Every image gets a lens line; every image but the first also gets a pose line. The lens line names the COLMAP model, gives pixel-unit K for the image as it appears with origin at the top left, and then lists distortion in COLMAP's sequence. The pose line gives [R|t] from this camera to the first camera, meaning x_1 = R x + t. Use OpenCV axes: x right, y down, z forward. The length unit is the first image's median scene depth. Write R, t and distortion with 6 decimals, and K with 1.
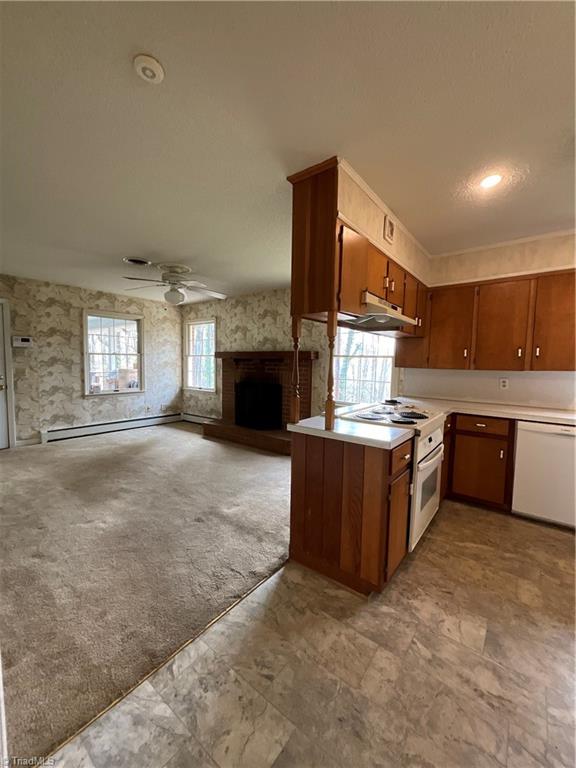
lens RADIAL K [[309.3, 0, 288.2], [0, 309.3, 384.2], [0, 0, 1]] dist [-0.000487, -0.000701]
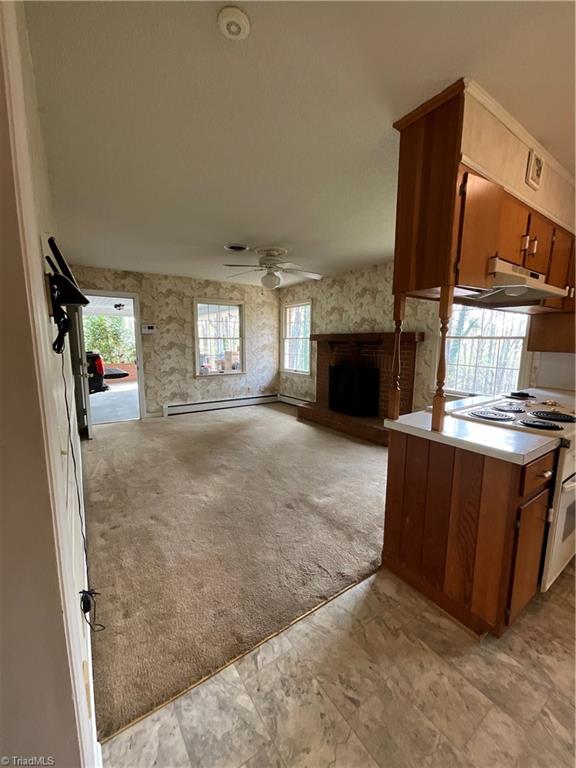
lens RADIAL K [[309.3, 0, 288.2], [0, 309.3, 384.2], [0, 0, 1]] dist [-0.000487, -0.000701]
pose [[0.952676, 0.030711, -0.302434, -0.000430], [-0.011569, 0.997826, 0.064885, -0.018789], [0.303769, -0.058315, 0.950959, 0.062132]]
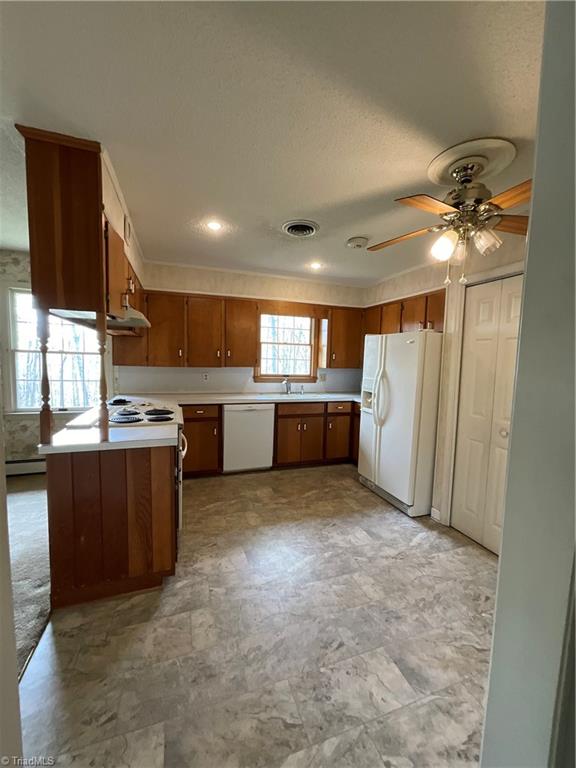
lens RADIAL K [[309.3, 0, 288.2], [0, 309.3, 384.2], [0, 0, 1]] dist [-0.000487, -0.000701]
pose [[0.536542, -0.072256, 0.840775, -0.224976], [0.047454, 0.997334, 0.055428, -0.031345], [-0.842538, 0.010158, 0.538541, 0.026323]]
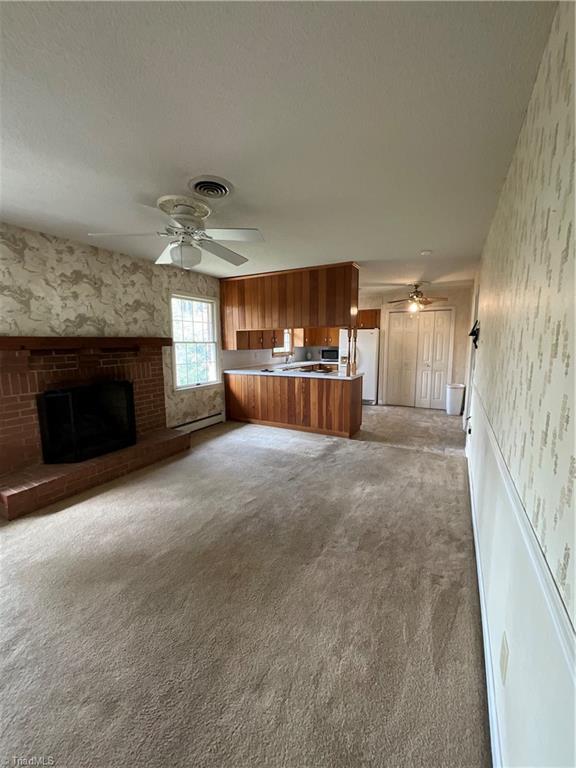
lens RADIAL K [[310.4, 0, 288.0], [0, 310.4, 384.0], [0, 0, 1]] dist [-0.001345, 0.000063]
pose [[-0.166781, -0.147378, 0.974917, -1.467743], [0.078986, 0.983591, 0.162202, -0.147740], [-0.982825, 0.104057, -0.152404, 1.269159]]
